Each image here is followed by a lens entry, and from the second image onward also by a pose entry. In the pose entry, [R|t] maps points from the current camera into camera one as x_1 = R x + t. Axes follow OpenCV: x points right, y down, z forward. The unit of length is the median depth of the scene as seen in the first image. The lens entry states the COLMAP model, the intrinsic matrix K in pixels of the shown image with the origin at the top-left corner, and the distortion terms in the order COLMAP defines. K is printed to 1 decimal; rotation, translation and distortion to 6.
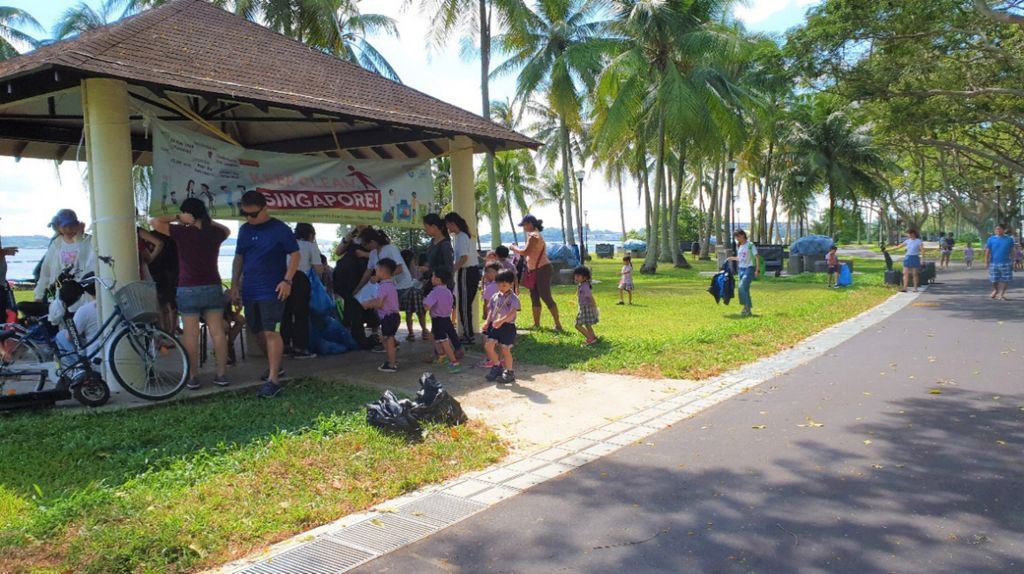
lens RADIAL K [[788.1, 0, 520.7], [0, 788.1, 261.7], [0, 0, 1]] dist [0.002430, 0.006714]
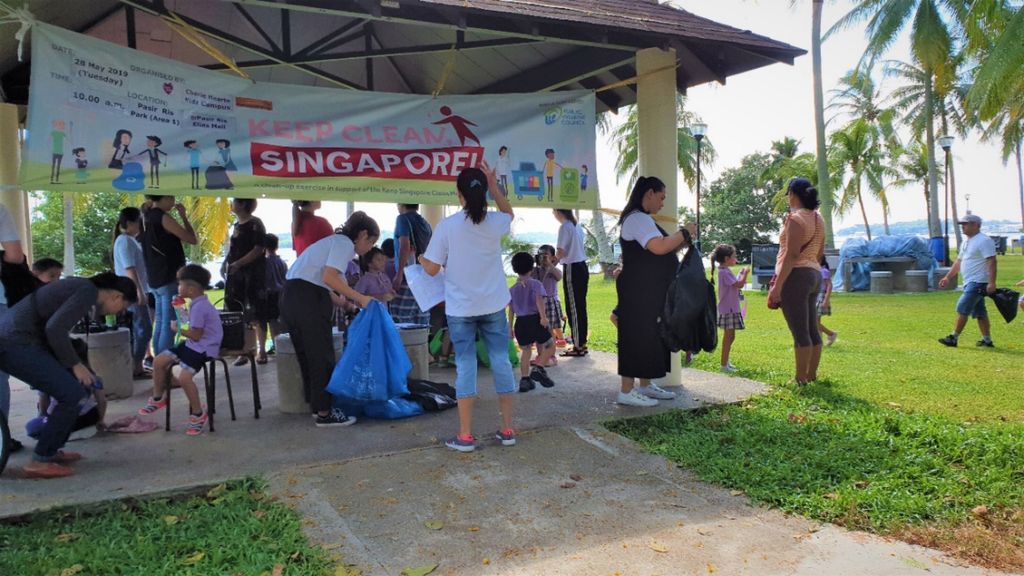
lens RADIAL K [[800.5, 0, 512.0], [0, 800.5, 288.0], [0, 0, 1]] dist [0.069503, -0.089921]
pose [[0.907701, 0.023539, -0.418956, 0.105144], [-0.006351, 0.999082, 0.042373, -0.008260], [0.419569, -0.035802, 0.907017, 0.481525]]
